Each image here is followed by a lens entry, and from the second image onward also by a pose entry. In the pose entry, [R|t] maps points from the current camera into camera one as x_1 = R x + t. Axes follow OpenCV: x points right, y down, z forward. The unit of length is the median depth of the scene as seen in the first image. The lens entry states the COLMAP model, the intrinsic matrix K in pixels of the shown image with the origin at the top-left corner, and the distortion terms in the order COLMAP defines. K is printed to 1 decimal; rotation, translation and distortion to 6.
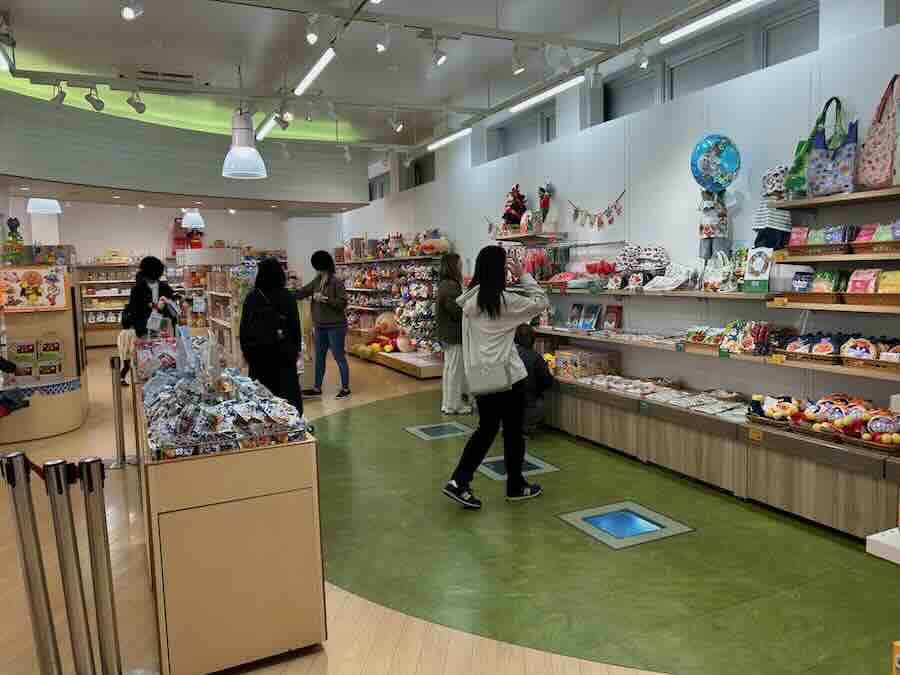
lens RADIAL K [[676.5, 0, 452.8], [0, 676.5, 330.2], [0, 0, 1]] dist [0.024987, -0.009189]
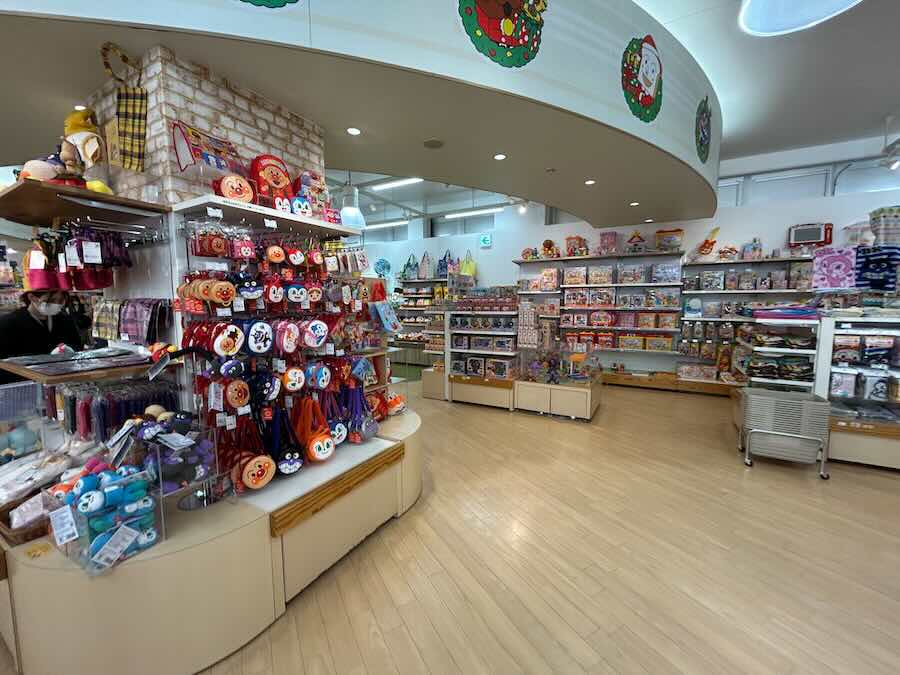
lens RADIAL K [[360.9, 0, 445.0], [0, 360.9, 333.1], [0, 0, 1]] dist [-0.015345, -0.000045]
pose [[0.812849, -0.030840, 0.581657, -0.480731], [0.030652, 0.999478, 0.010158, 0.085535], [-0.581667, 0.009572, 0.813371, -0.746809]]
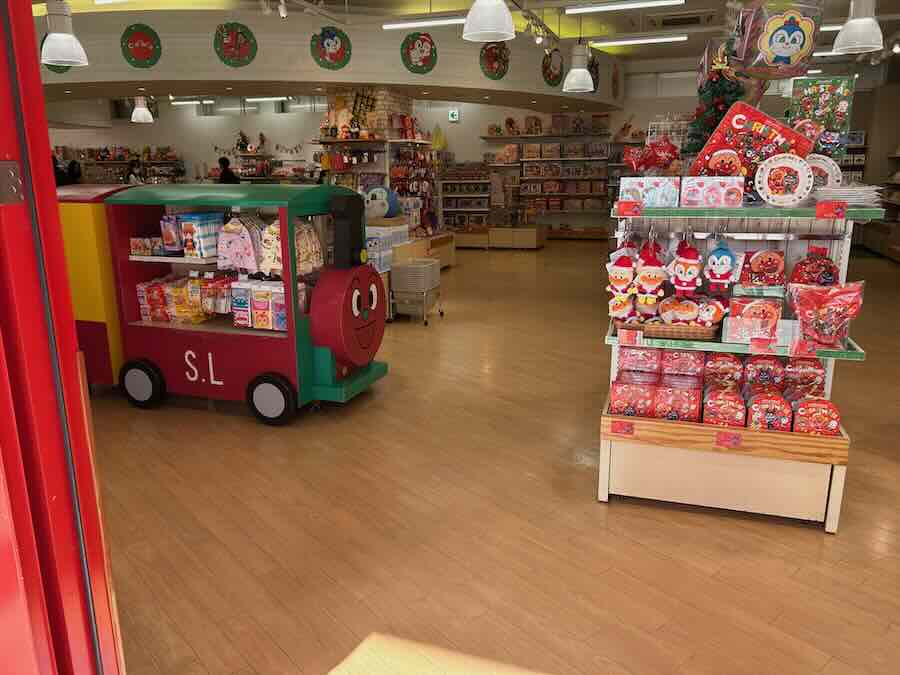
lens RADIAL K [[676.5, 0, 447.4], [0, 676.5, 340.0], [0, 0, 1]] dist [0.024987, -0.009189]
pose [[0.687144, -0.159543, 0.708787, -2.166142], [0.052500, 0.983944, 0.170583, 0.223448], [-0.724622, -0.080004, 0.684487, -2.061282]]
